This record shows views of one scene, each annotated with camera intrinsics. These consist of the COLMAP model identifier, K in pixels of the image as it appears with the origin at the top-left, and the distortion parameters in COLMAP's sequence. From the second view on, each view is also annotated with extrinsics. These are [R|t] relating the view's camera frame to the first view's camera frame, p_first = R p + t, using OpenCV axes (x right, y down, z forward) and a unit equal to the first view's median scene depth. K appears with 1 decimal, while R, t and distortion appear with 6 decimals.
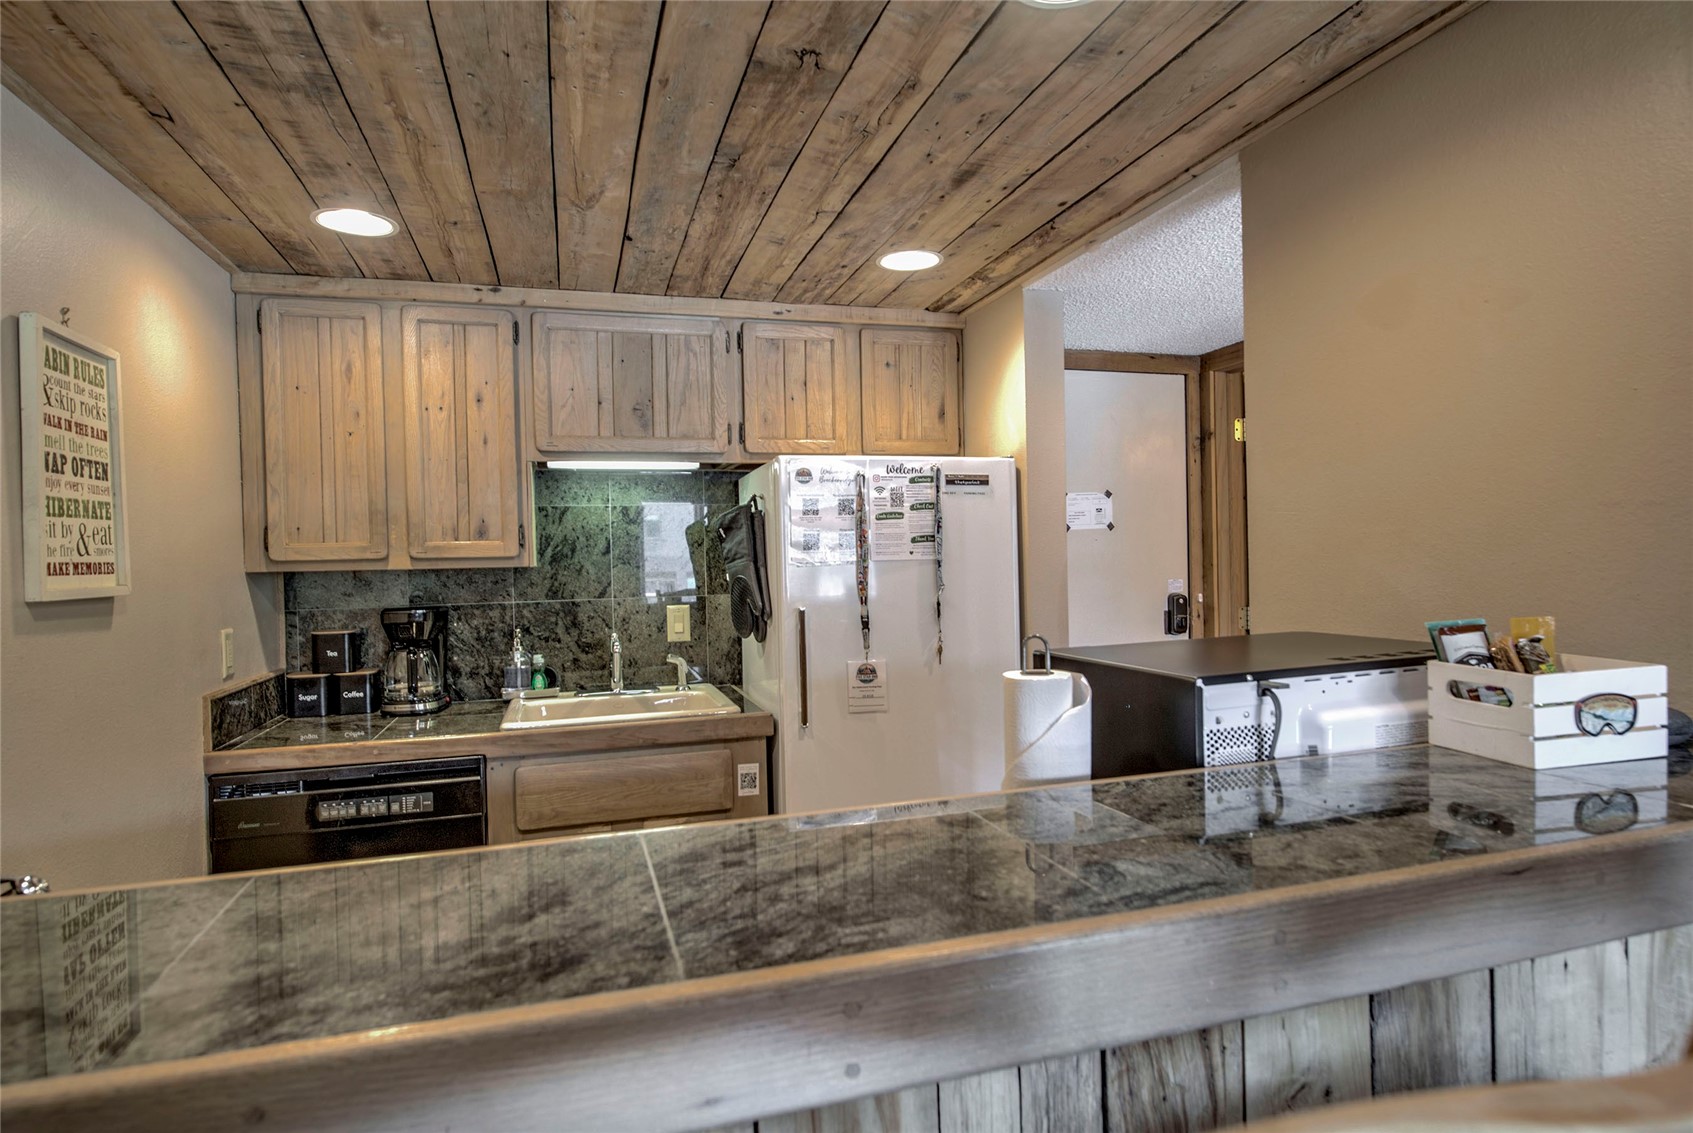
lens RADIAL K [[873.7, 0, 847.3], [0, 873.7, 563.2], [0, 0, 1]] dist [-0.009100, -0.003100]
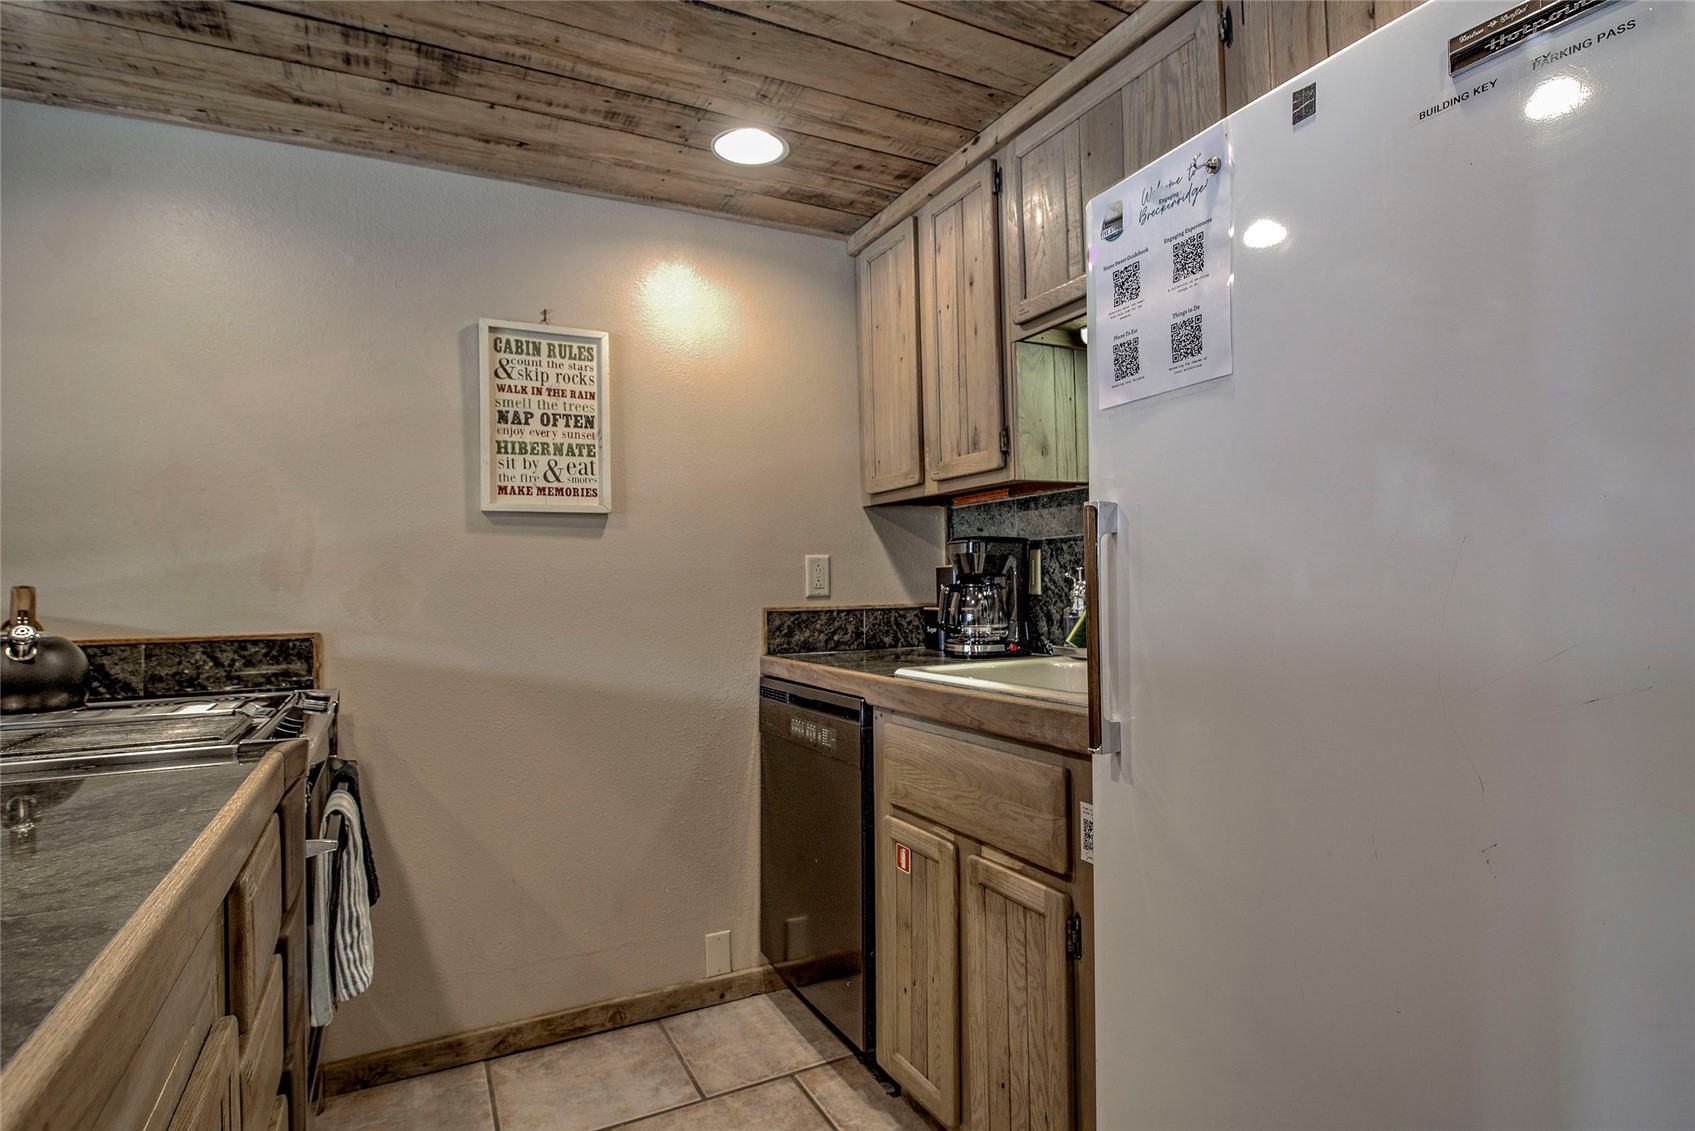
lens RADIAL K [[874.7, 0, 862.0], [0, 874.7, 566.6], [0, 0, 1]] dist [-0.009100, -0.003100]
pose [[0.198824, -0.000468, -0.980035, 0.365278], [0.008932, 0.999959, 0.001334, 0.078711], [0.979995, -0.009019, 0.198820, 0.727398]]
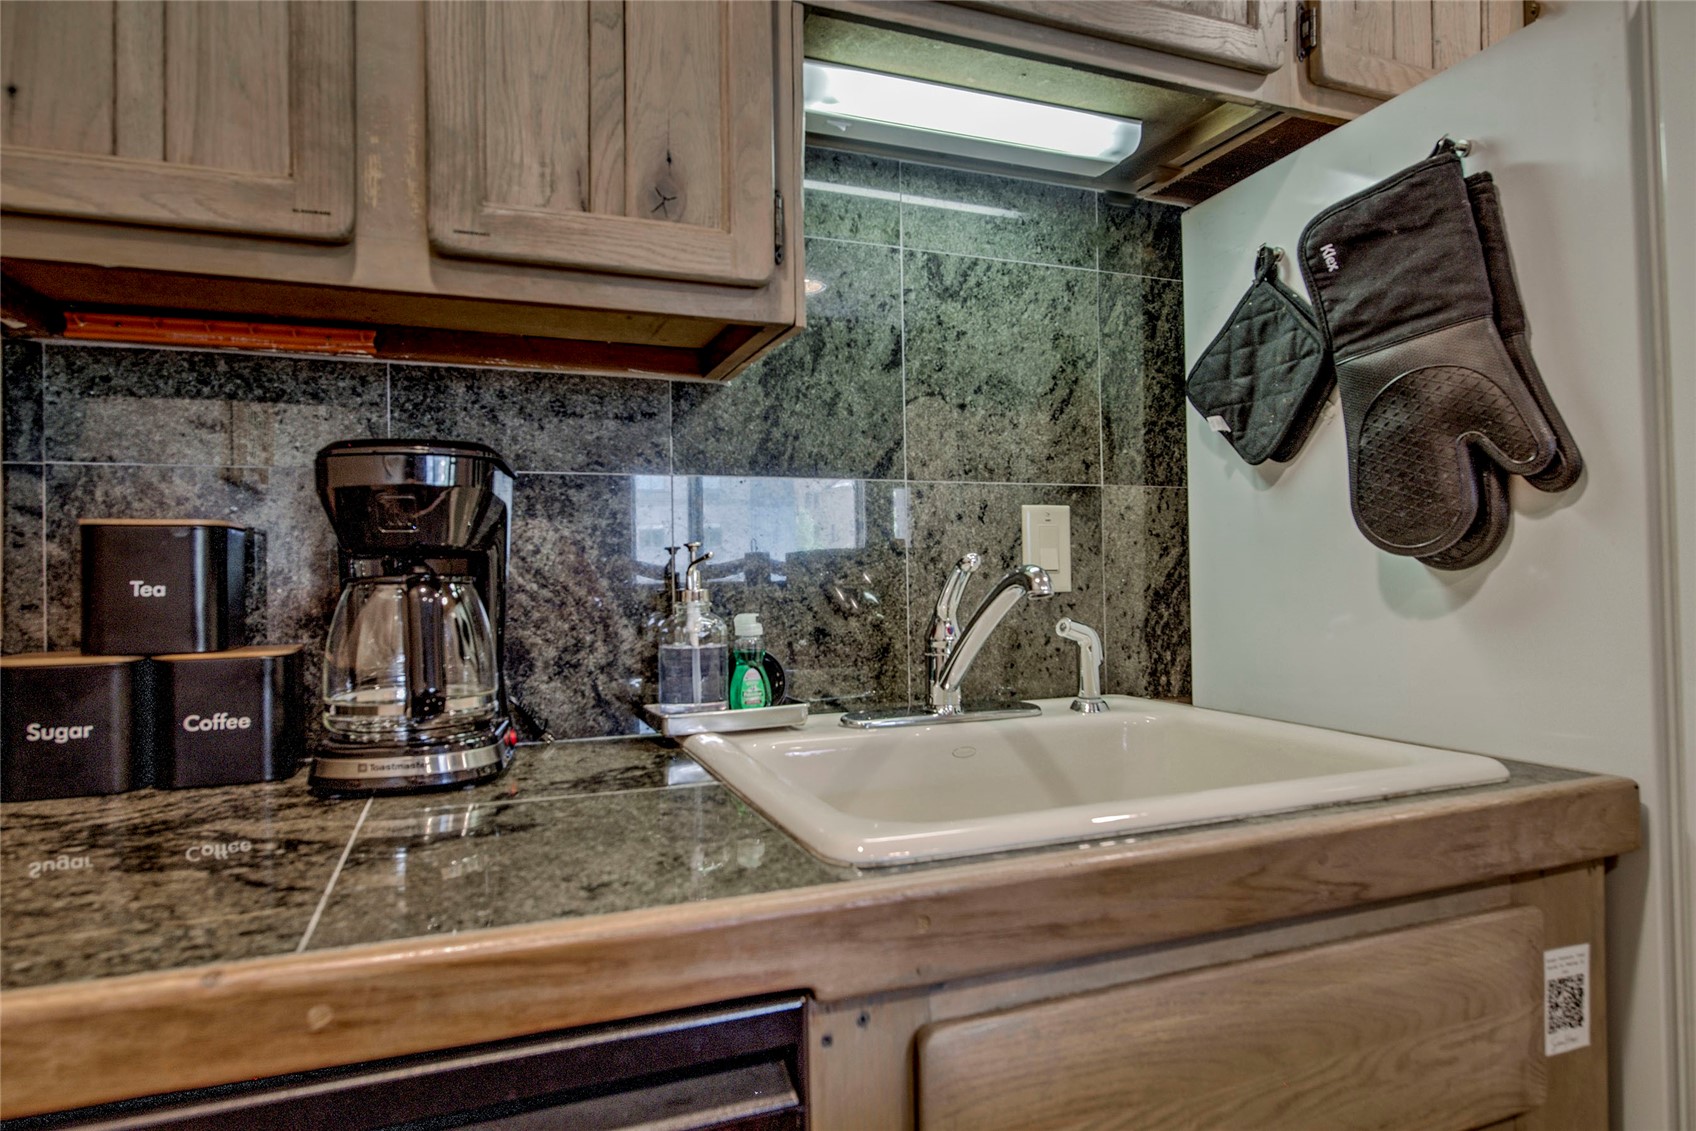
lens RADIAL K [[946.1, 0, 856.9], [0, 946.1, 561.0], [0, 0, 1]] dist [-0.004960, -0.004409]
pose [[0.997638, 0.009921, 0.067972, -0.370777], [-0.008670, 0.999788, -0.018672, 0.099279], [-0.068143, 0.018039, 0.997512, 0.661215]]
